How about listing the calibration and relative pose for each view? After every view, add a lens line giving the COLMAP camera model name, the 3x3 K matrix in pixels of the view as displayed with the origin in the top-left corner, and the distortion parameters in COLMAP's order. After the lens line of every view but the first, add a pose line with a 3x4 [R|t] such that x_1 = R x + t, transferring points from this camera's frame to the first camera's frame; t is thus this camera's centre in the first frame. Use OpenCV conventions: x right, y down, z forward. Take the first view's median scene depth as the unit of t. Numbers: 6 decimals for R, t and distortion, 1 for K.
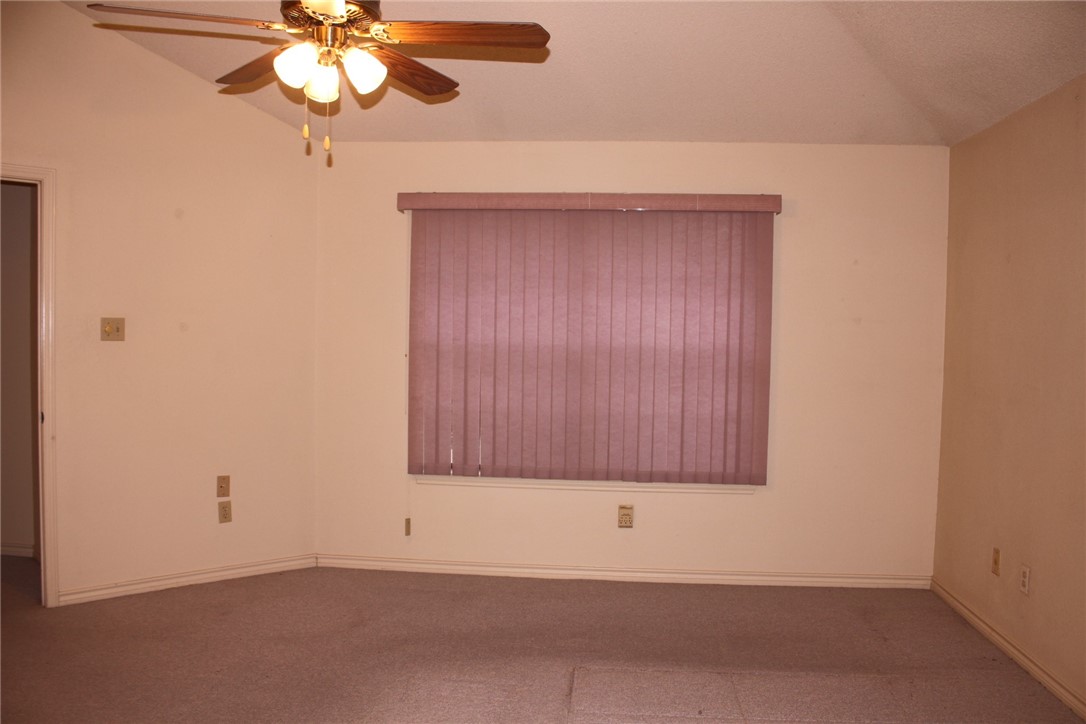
lens RADIAL K [[909.9, 0, 544.7], [0, 909.9, 365.7], [0, 0, 1]] dist [-0.149499, 0.117093]
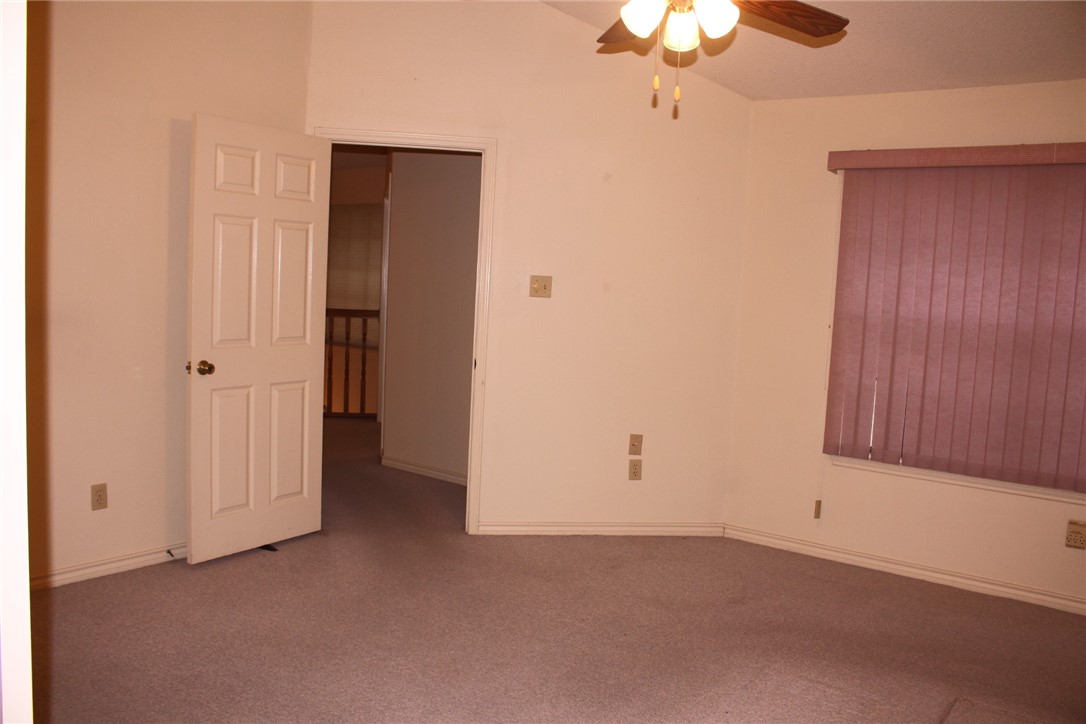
lens RADIAL K [[909.9, 0, 532.2], [0, 909.9, 365.2], [0, 0, 1]] dist [-0.149499, 0.117093]
pose [[0.840713, 0.072732, -0.536574, 0.090190], [-0.056162, 0.997306, 0.047188, 0.002127], [0.538561, -0.009537, 0.842533, 0.061291]]
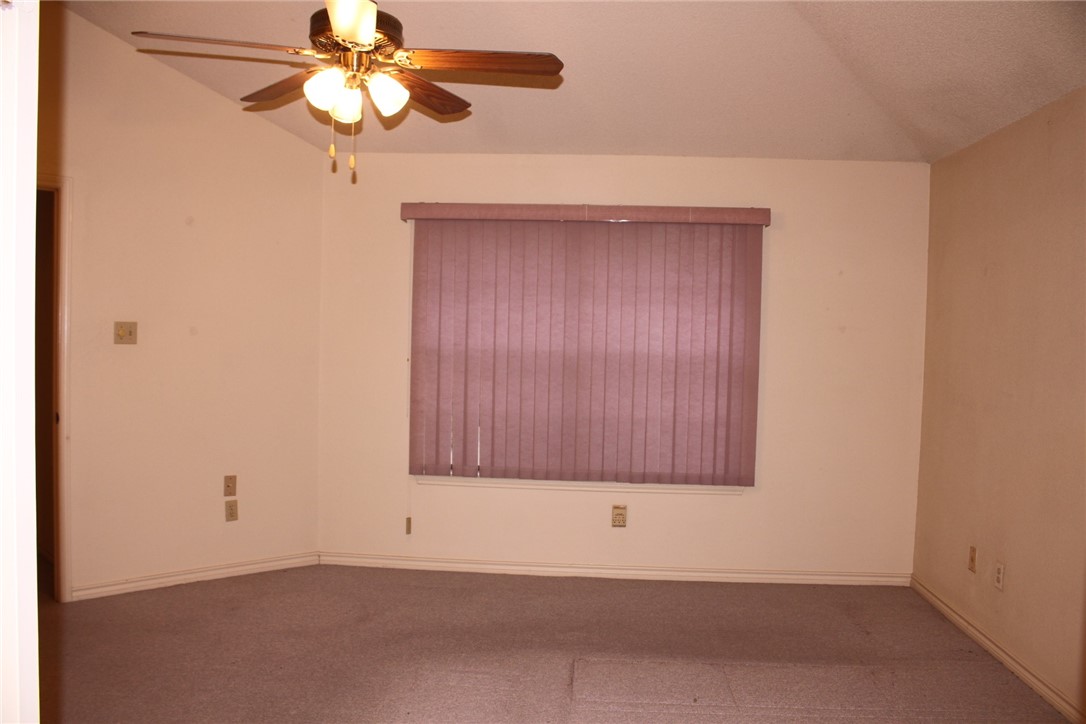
lens RADIAL K [[909.9, 0, 546.0], [0, 909.9, 363.3], [0, 0, 1]] dist [-0.149499, 0.117093]
pose [[0.999714, 0.006233, 0.023083, -0.020151], [-0.006117, 0.999968, -0.005087, -0.003182], [-0.023114, 0.004945, 0.999721, -0.038947]]
